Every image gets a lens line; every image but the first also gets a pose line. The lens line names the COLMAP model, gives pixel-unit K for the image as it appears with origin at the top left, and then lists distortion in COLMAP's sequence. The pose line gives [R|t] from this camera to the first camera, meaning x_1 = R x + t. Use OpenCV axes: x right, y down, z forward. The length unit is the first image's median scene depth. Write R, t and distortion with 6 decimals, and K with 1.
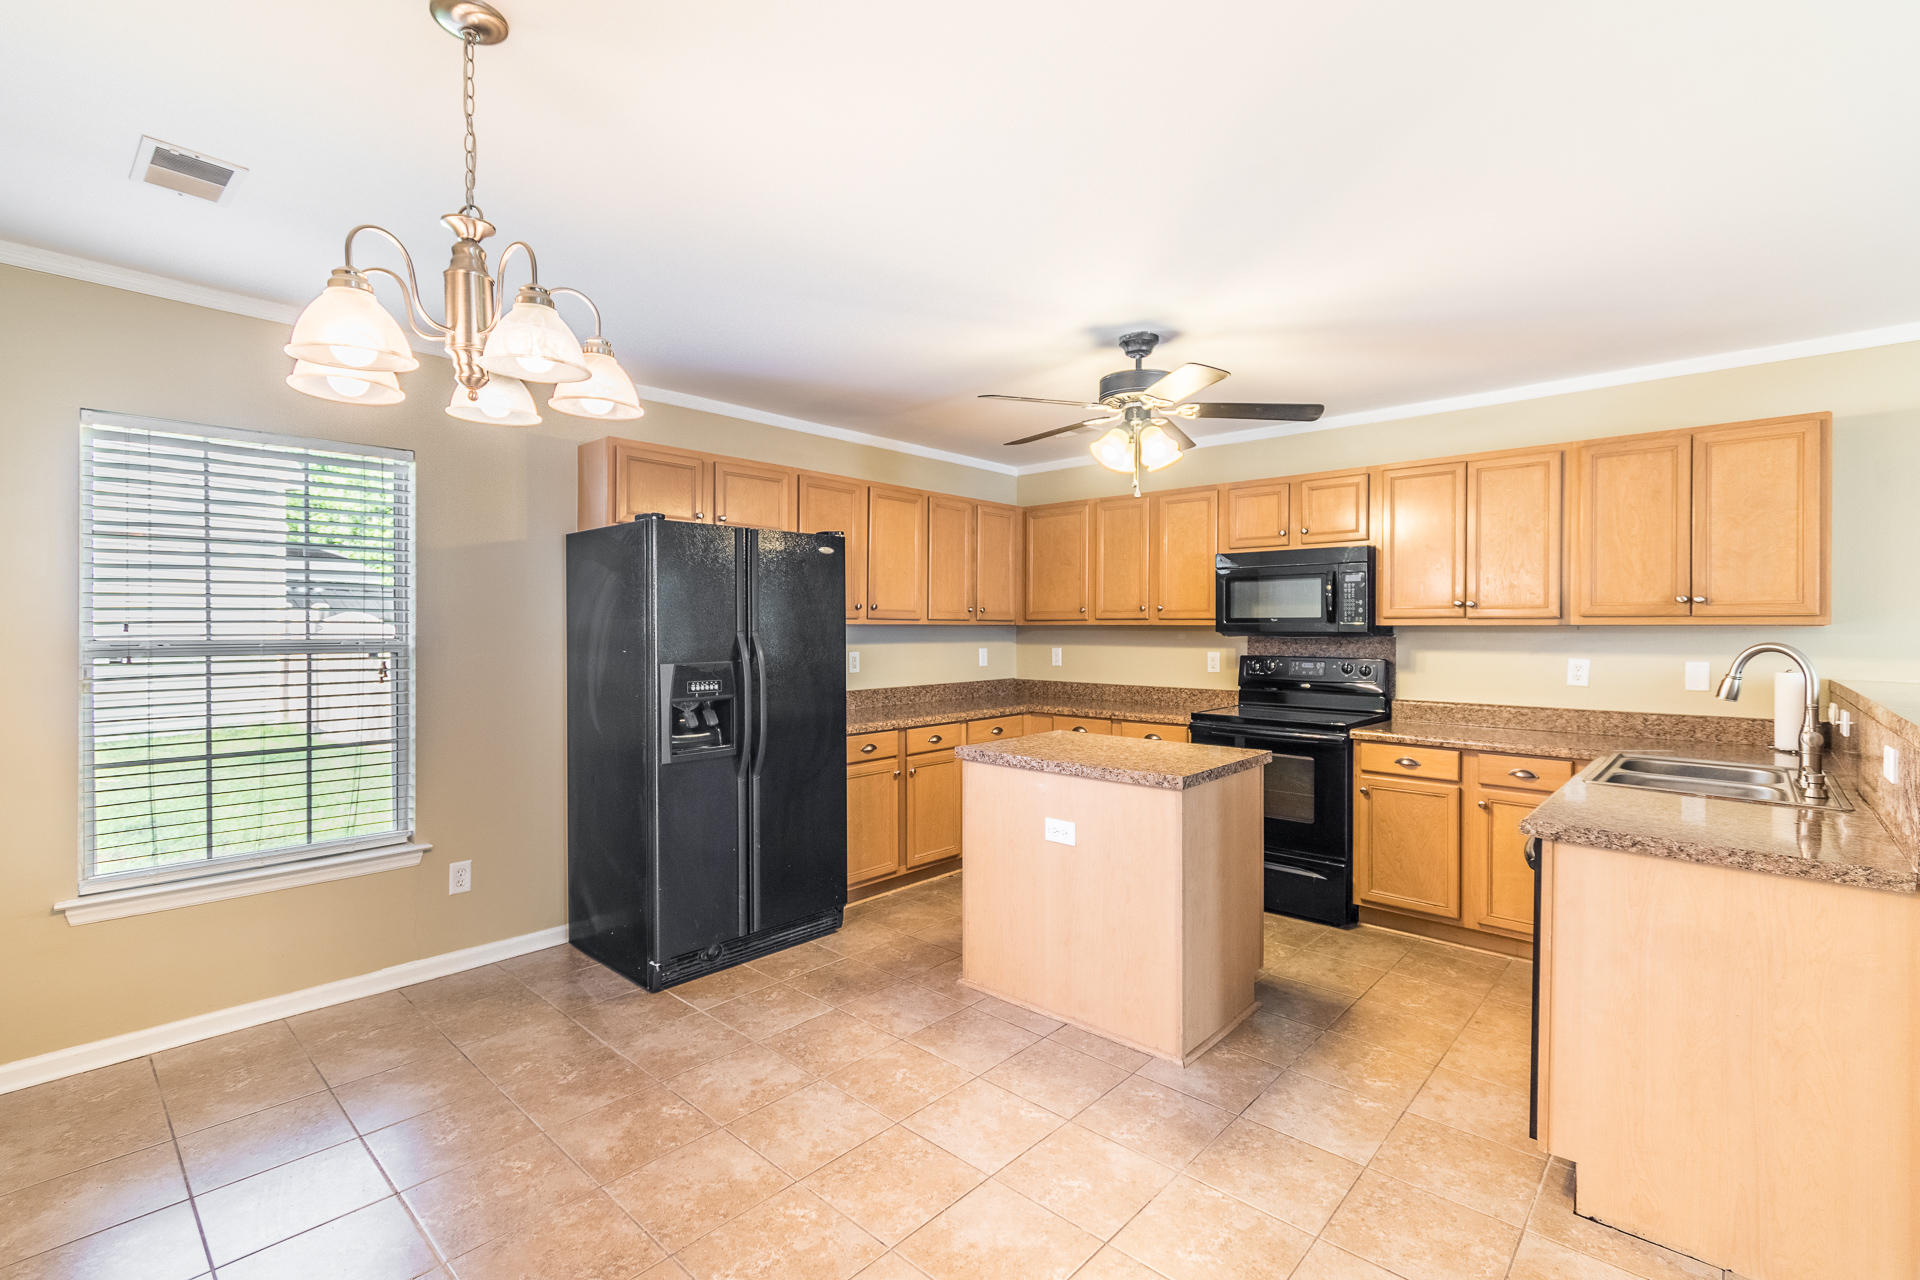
lens RADIAL K [[855.7, 0, 960.3], [0, 855.7, 637.7], [0, 0, 1]] dist [0.005993, 0.000869]
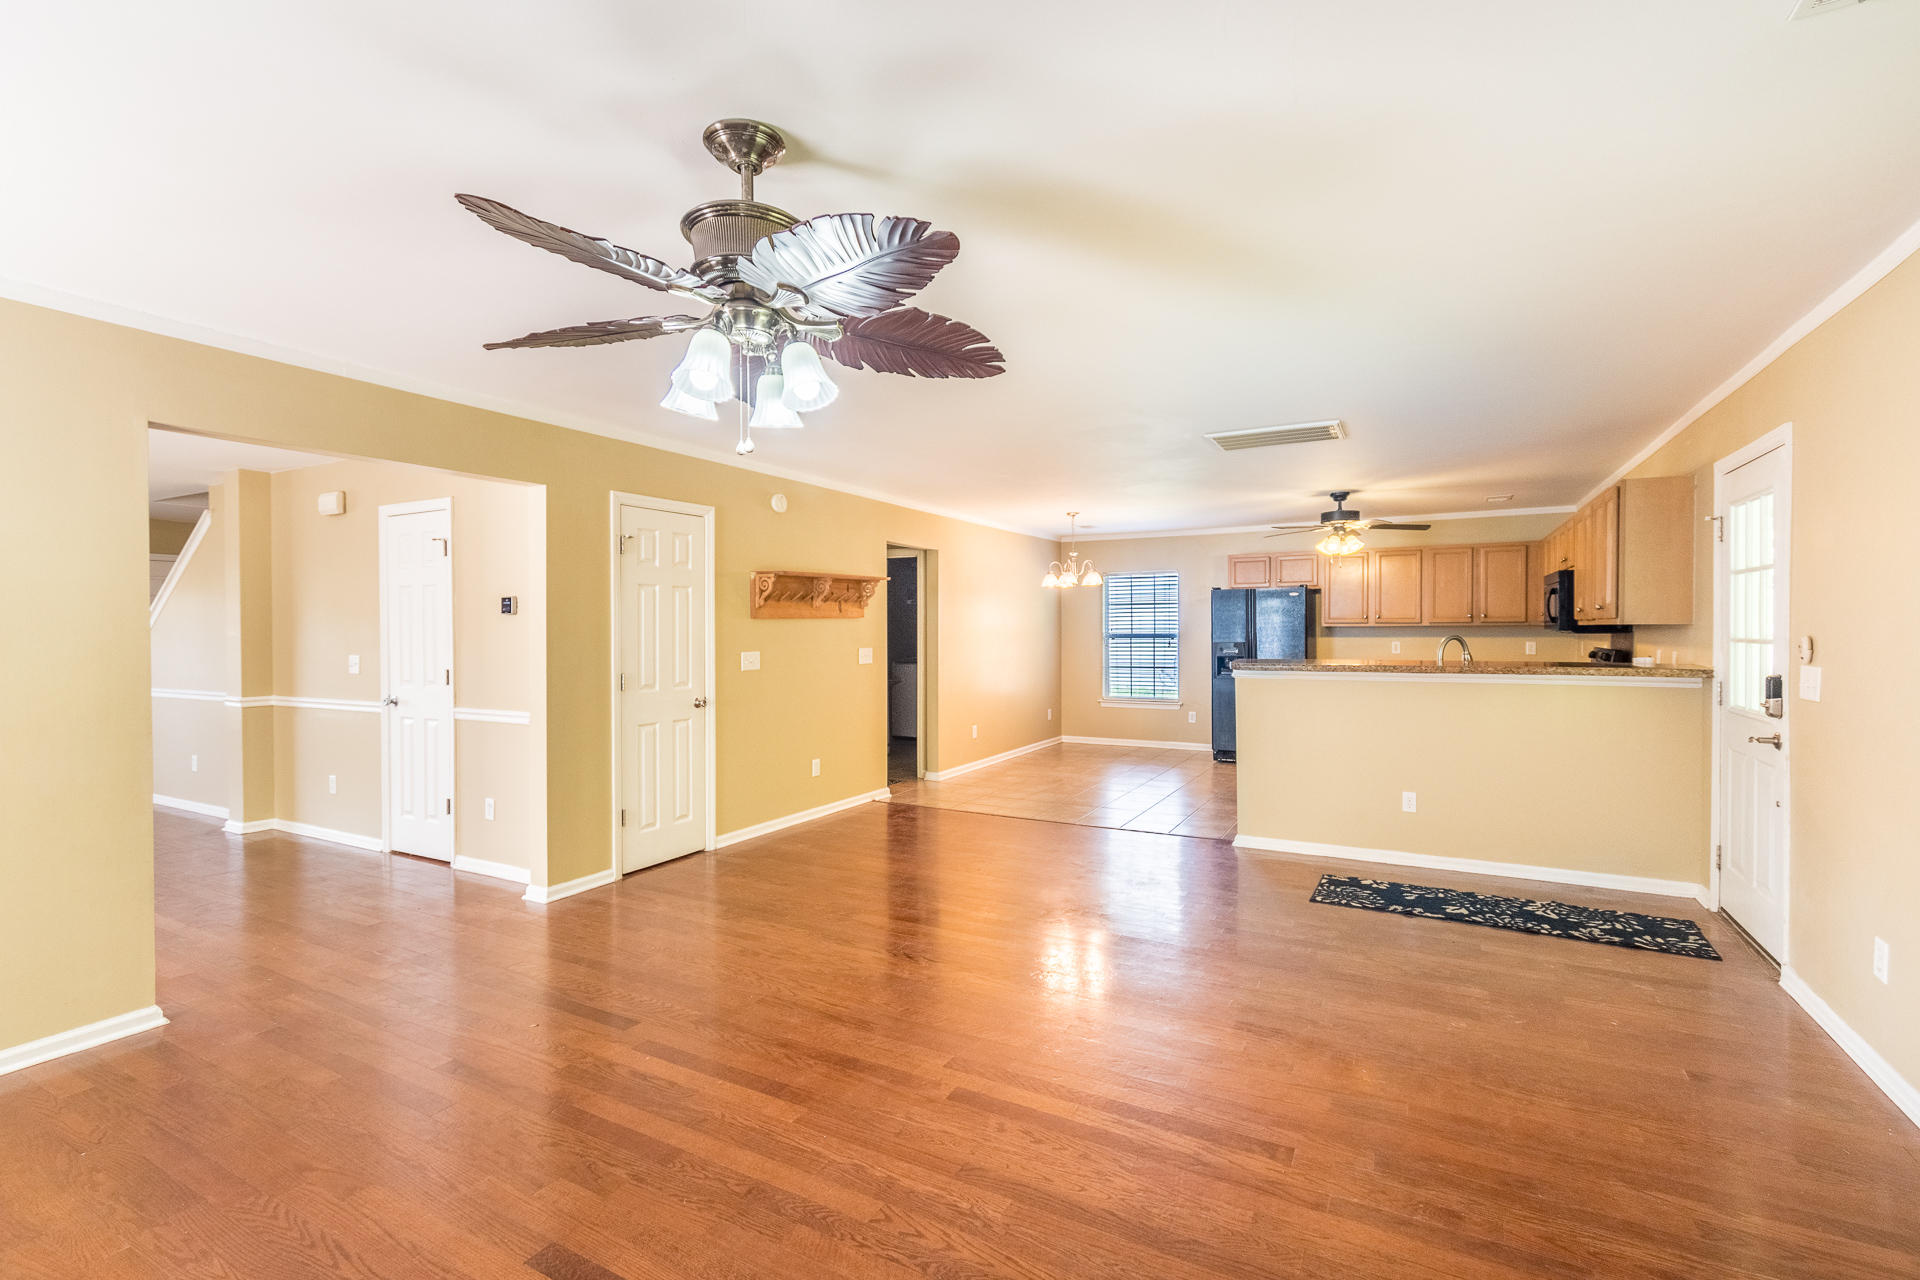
lens RADIAL K [[855.7, 0, 962.4], [0, 855.7, 648.1], [0, 0, 1]] dist [0.005993, 0.000869]
pose [[0.233469, 0.017872, -0.972200, 1.762024], [-0.005123, 0.999840, 0.017150, 0.005201], [0.972351, 0.000976, 0.233523, -0.358141]]
